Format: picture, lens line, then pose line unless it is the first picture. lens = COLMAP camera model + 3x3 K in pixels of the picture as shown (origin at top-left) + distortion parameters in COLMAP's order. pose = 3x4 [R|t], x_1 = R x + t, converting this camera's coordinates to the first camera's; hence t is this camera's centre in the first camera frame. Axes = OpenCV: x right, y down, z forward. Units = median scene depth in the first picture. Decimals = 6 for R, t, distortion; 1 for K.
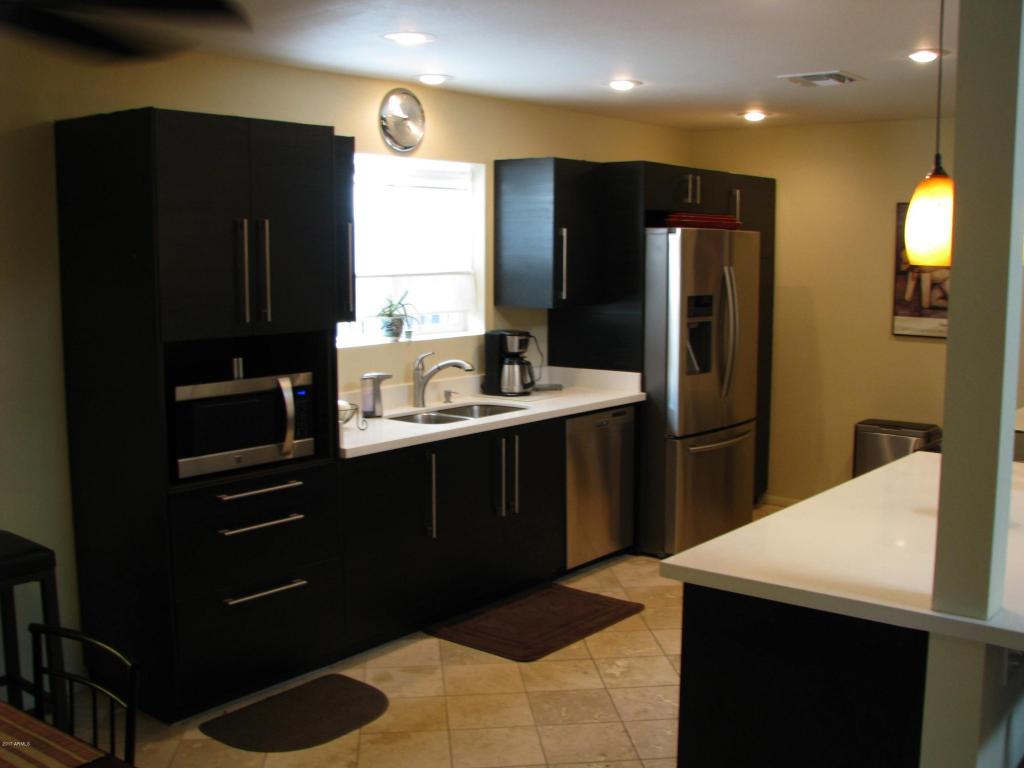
lens RADIAL K [[1112.3, 0, 531.9], [0, 1112.3, 385.2], [0, 0, 1]] dist [-0.214309, 0.293254]
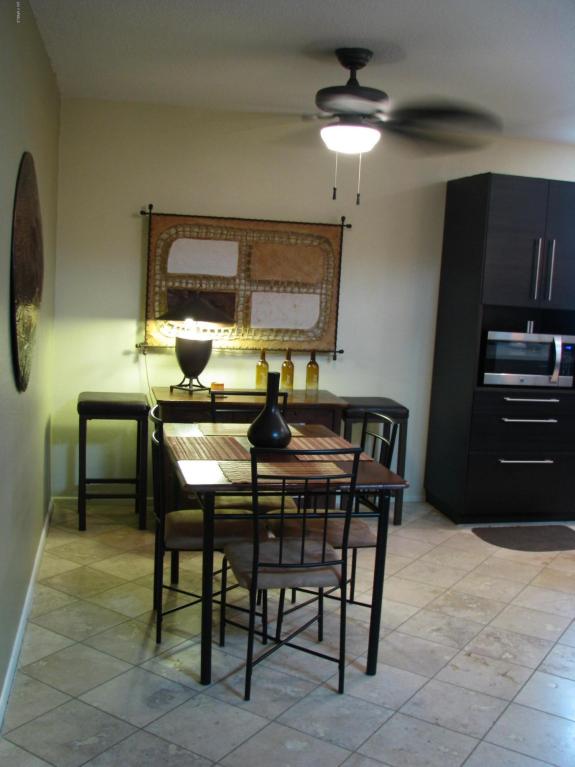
lens RADIAL K [[833.2, 0, 287.5], [0, 833.2, 383.5], [0, 0, 1]] dist [-0.214309, 0.293254]
pose [[0.769496, 0.126114, -0.626076, 0.182560], [-0.133821, 0.990386, 0.035022, 0.056608], [0.624474, 0.056832, 0.778975, -0.156518]]
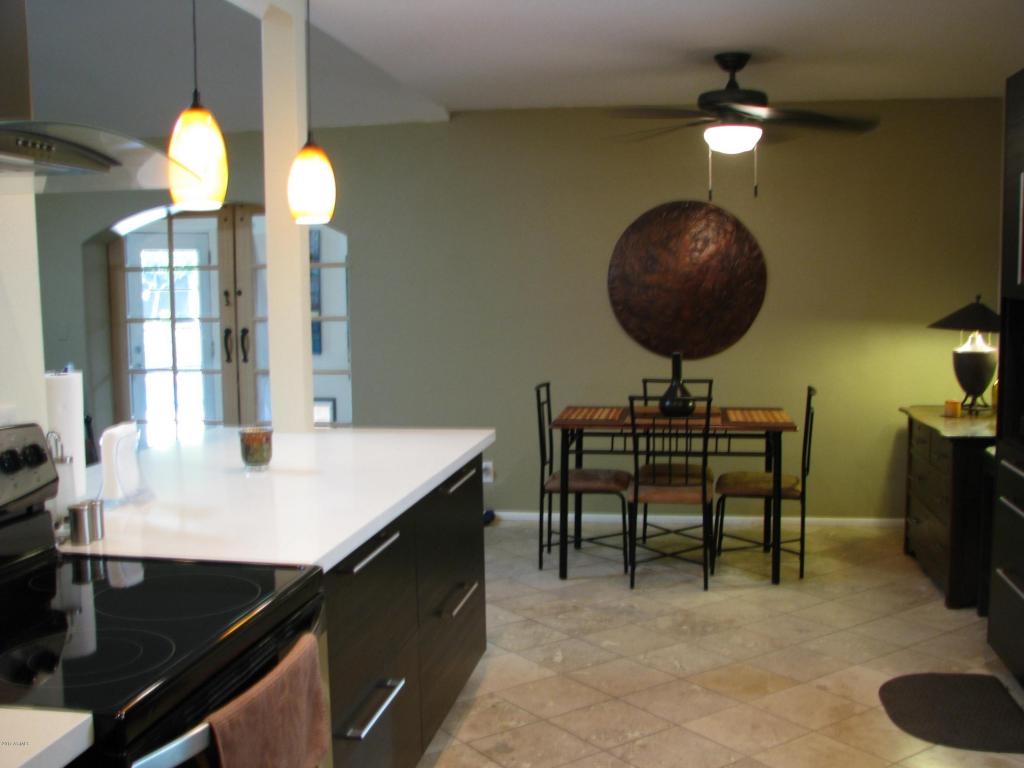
lens RADIAL K [[1112.3, 0, 531.9], [0, 1112.3, 385.2], [0, 0, 1]] dist [-0.214309, 0.293254]
pose [[-0.870319, 0.056292, -0.489261, 0.397431], [-0.049733, 0.978322, 0.201029, -0.098502], [0.489971, 0.199292, -0.848652, 1.139824]]
